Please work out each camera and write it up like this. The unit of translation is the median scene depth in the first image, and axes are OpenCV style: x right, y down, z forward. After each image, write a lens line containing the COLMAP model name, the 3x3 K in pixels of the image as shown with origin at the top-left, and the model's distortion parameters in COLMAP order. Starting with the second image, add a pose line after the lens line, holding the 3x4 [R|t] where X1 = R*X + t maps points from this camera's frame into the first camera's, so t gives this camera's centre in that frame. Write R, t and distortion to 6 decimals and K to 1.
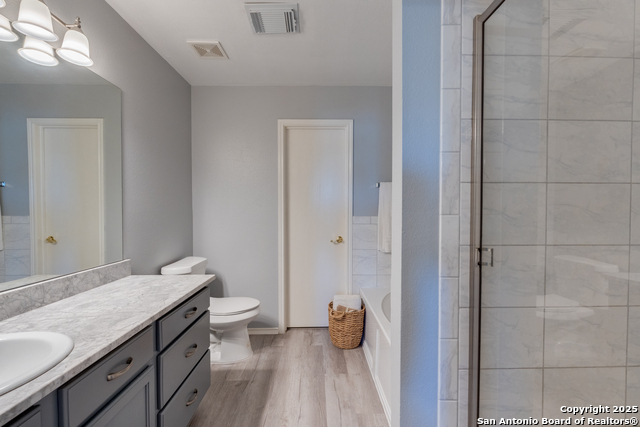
lens RADIAL K [[288.3, 0, 320.3], [0, 288.3, 213.3], [0, 0, 1]] dist [-0.004169, 0.000622]
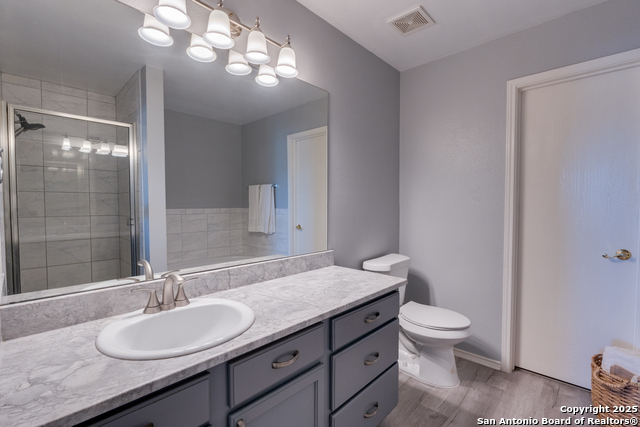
lens RADIAL K [[288.3, 0, 320.6], [0, 288.3, 213.7], [0, 0, 1]] dist [-0.004169, 0.000622]
pose [[0.711740, 0.023992, -0.702034, 0.049101], [-0.012181, 0.999688, 0.021816, 0.000836], [0.702338, -0.006976, 0.711810, 0.191423]]
